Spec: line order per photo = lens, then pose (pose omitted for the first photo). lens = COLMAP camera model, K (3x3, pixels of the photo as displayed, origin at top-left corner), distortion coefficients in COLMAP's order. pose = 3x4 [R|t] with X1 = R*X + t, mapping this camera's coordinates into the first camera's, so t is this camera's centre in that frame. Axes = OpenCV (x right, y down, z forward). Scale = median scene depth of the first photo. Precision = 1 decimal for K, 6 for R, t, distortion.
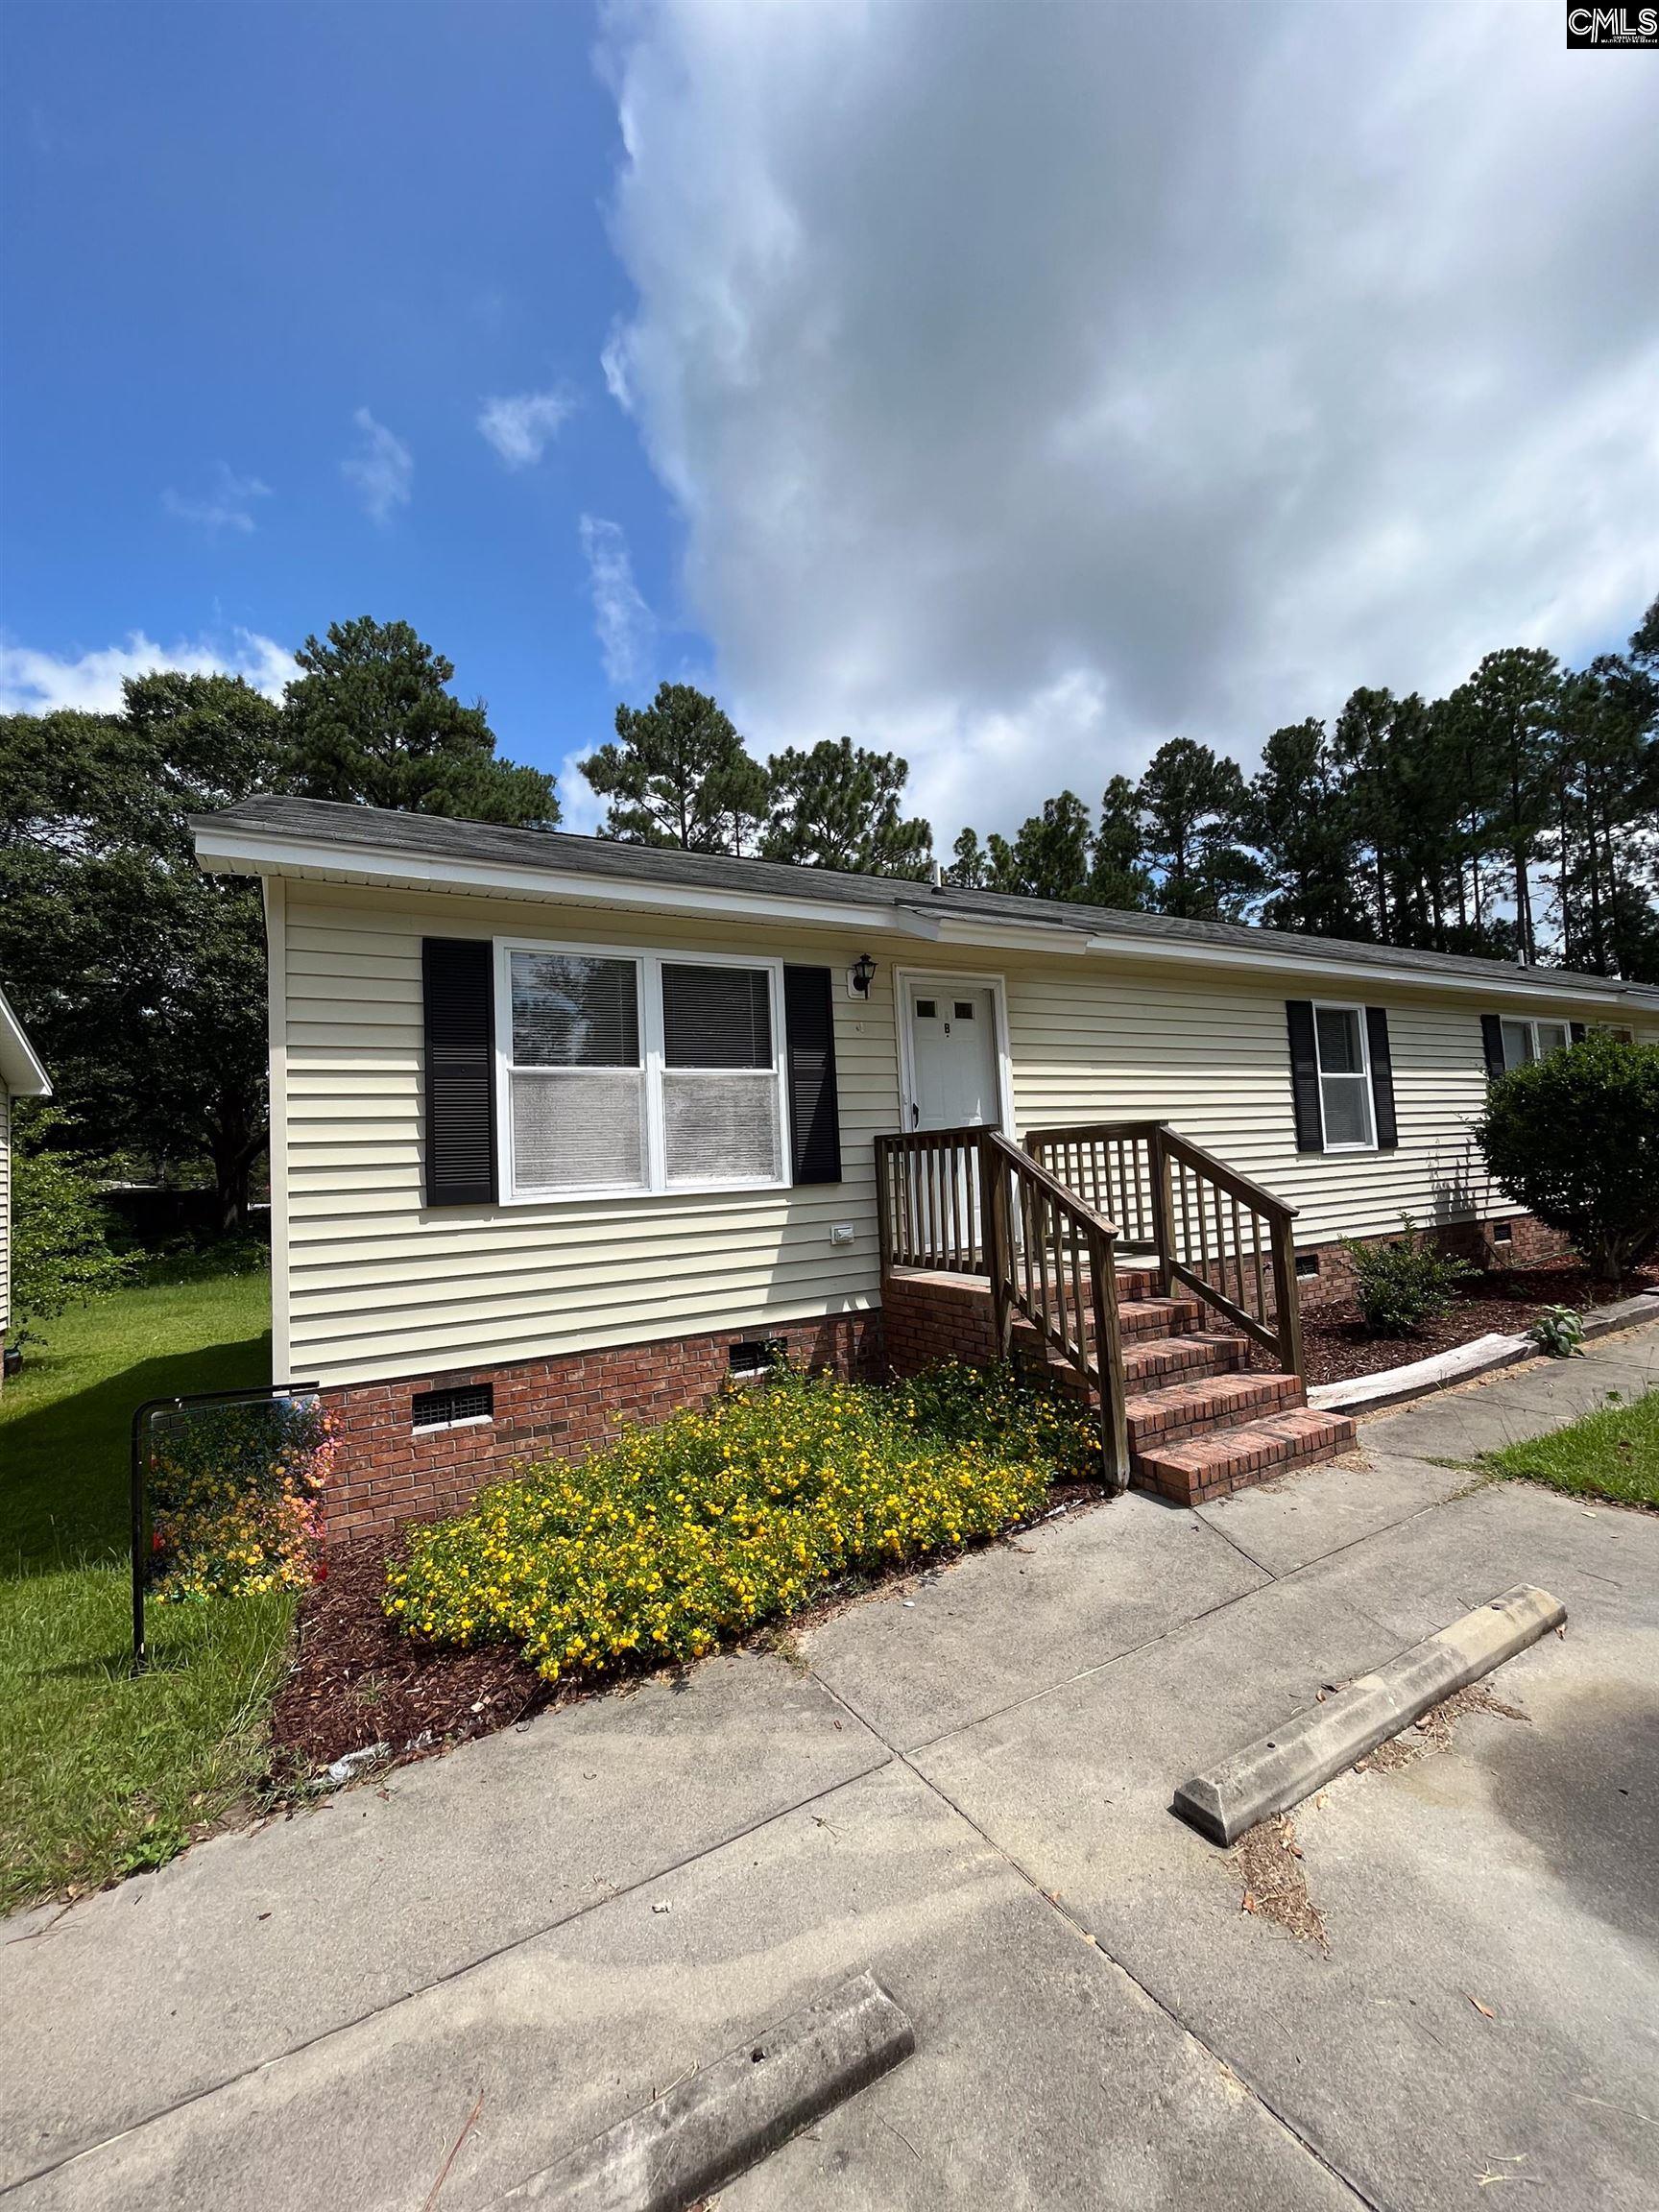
lens RADIAL K [[896.0, 0, 828.2], [0, 896.0, 1106.1], [0, 0, 1]] dist [-0.003023, -0.000456]
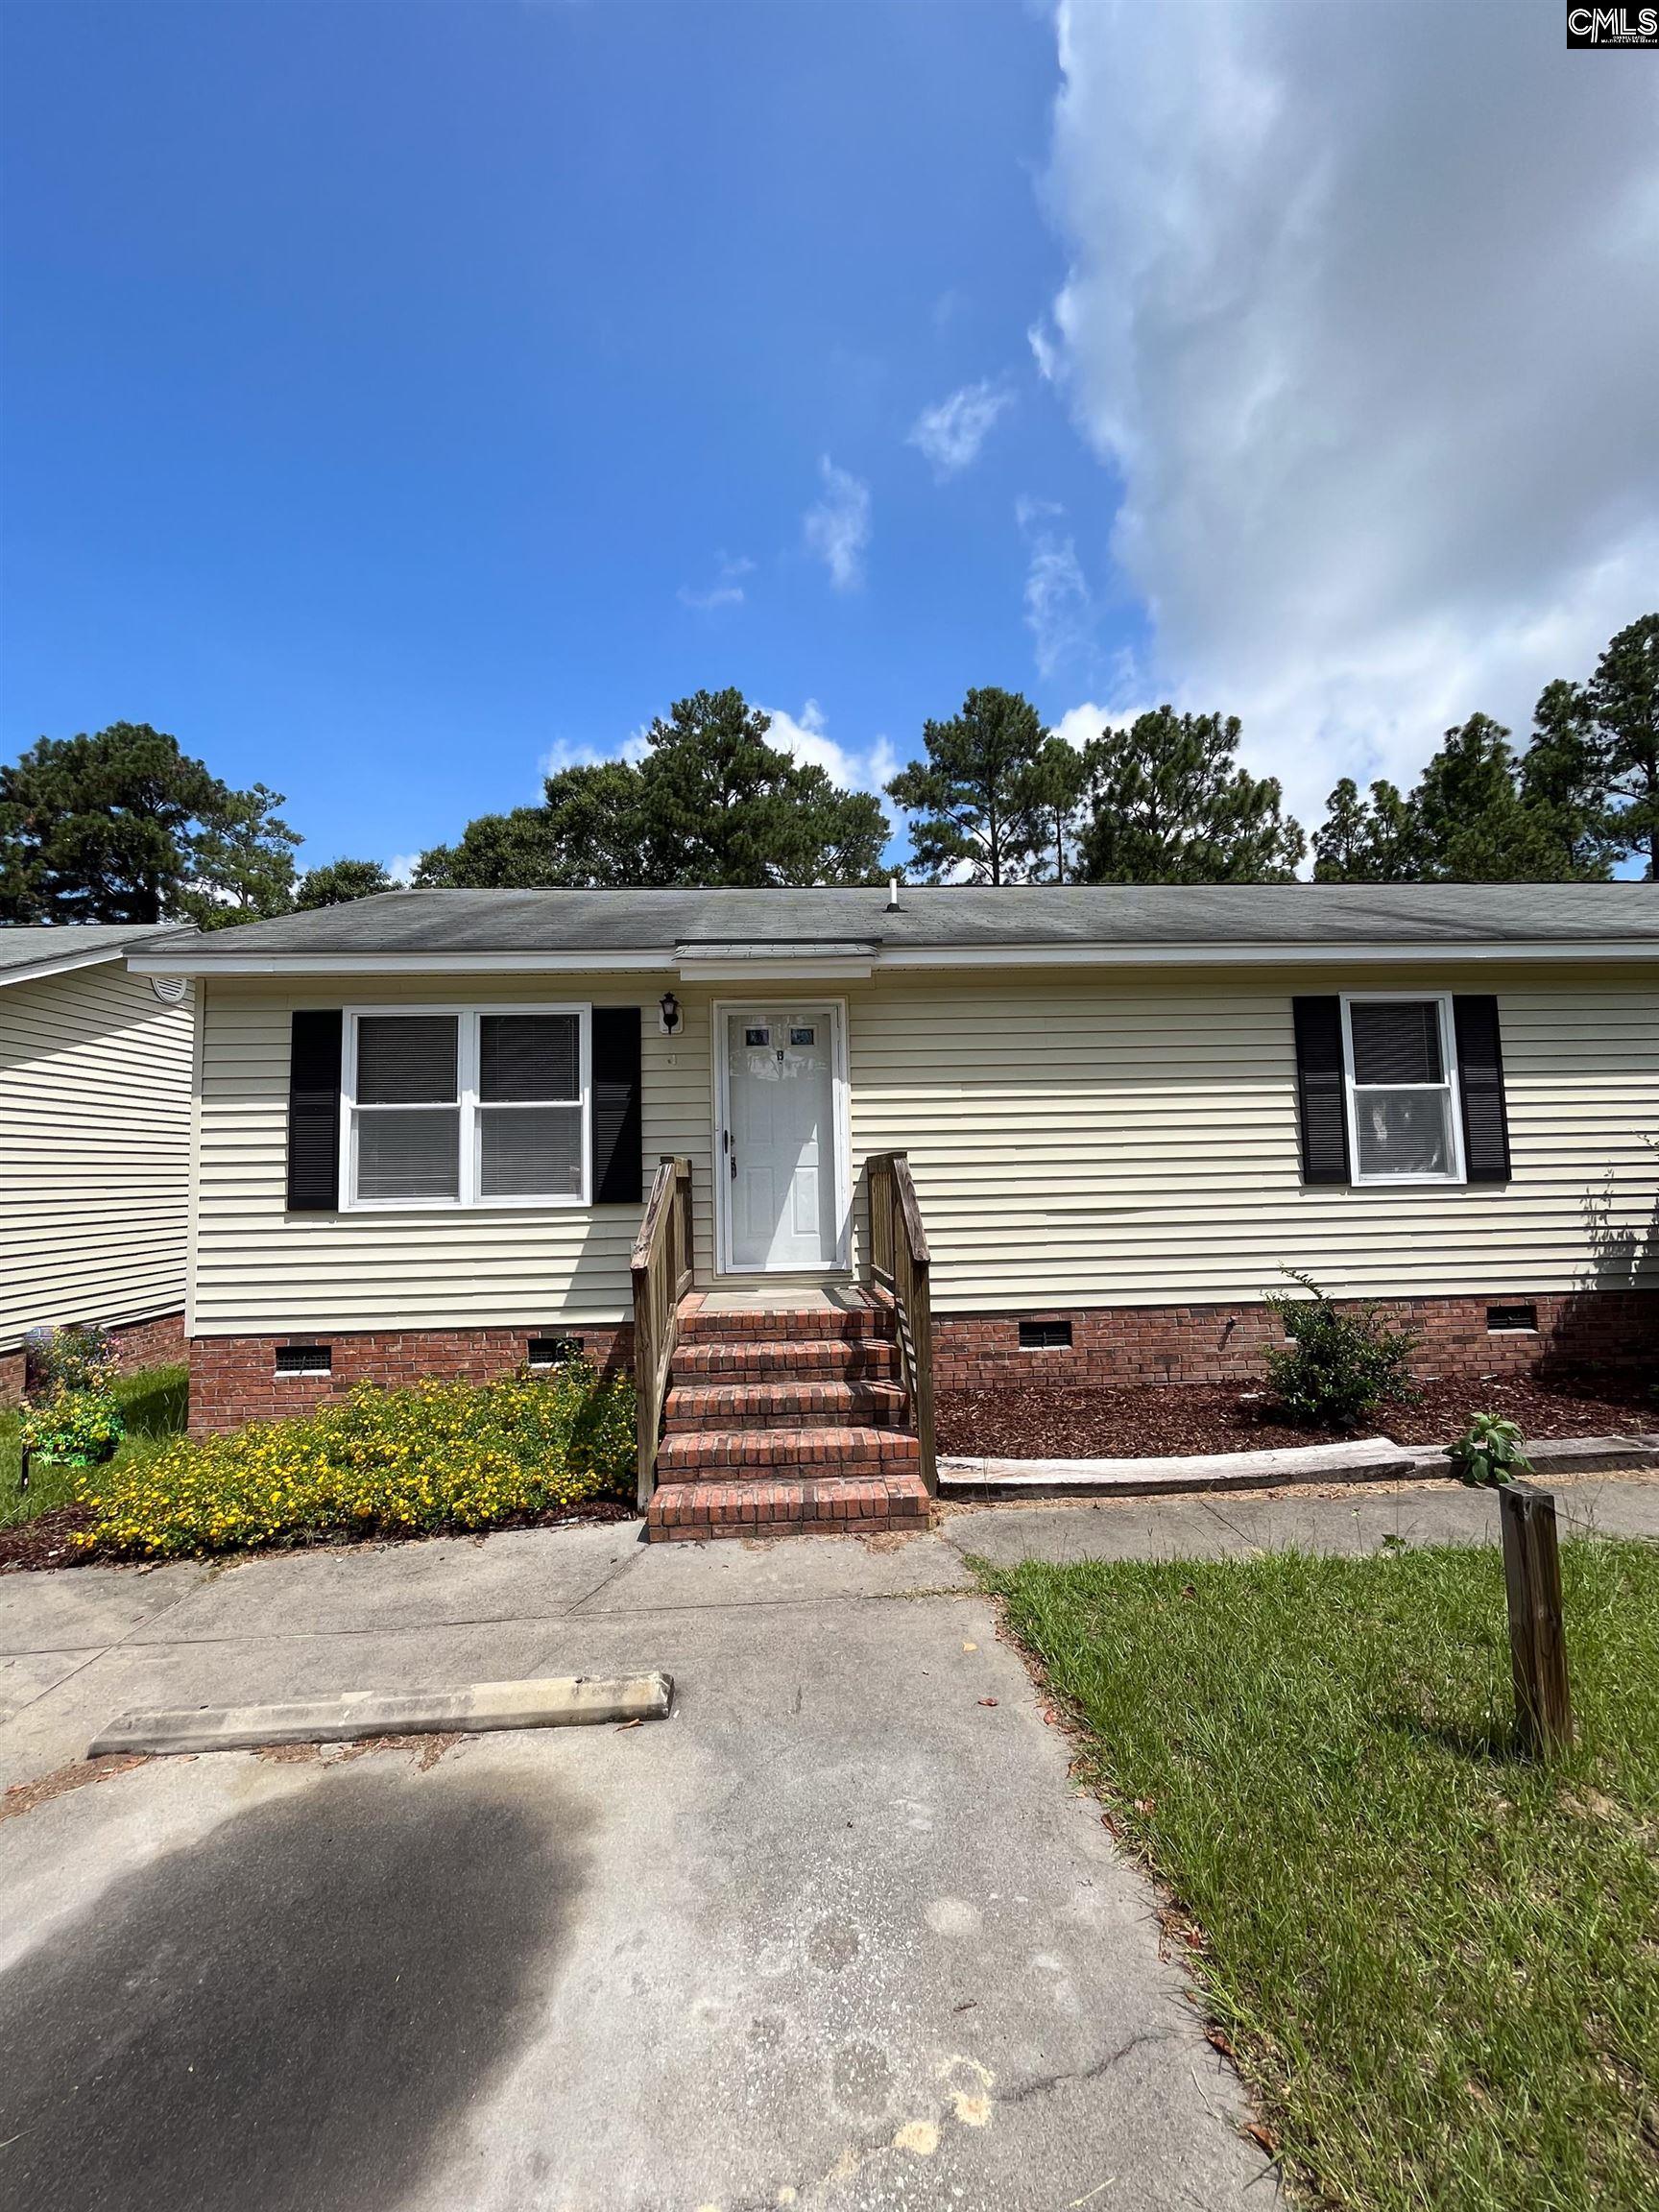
lens RADIAL K [[896.0, 0, 833.0], [0, 896.0, 1102.7], [0, 0, 1]] dist [-0.003023, -0.000456]
pose [[0.895128, -0.006461, -0.445763, 0.682631], [0.007336, 0.999973, 0.000237, -0.034616], [0.445749, -0.003482, 0.895151, 0.116501]]
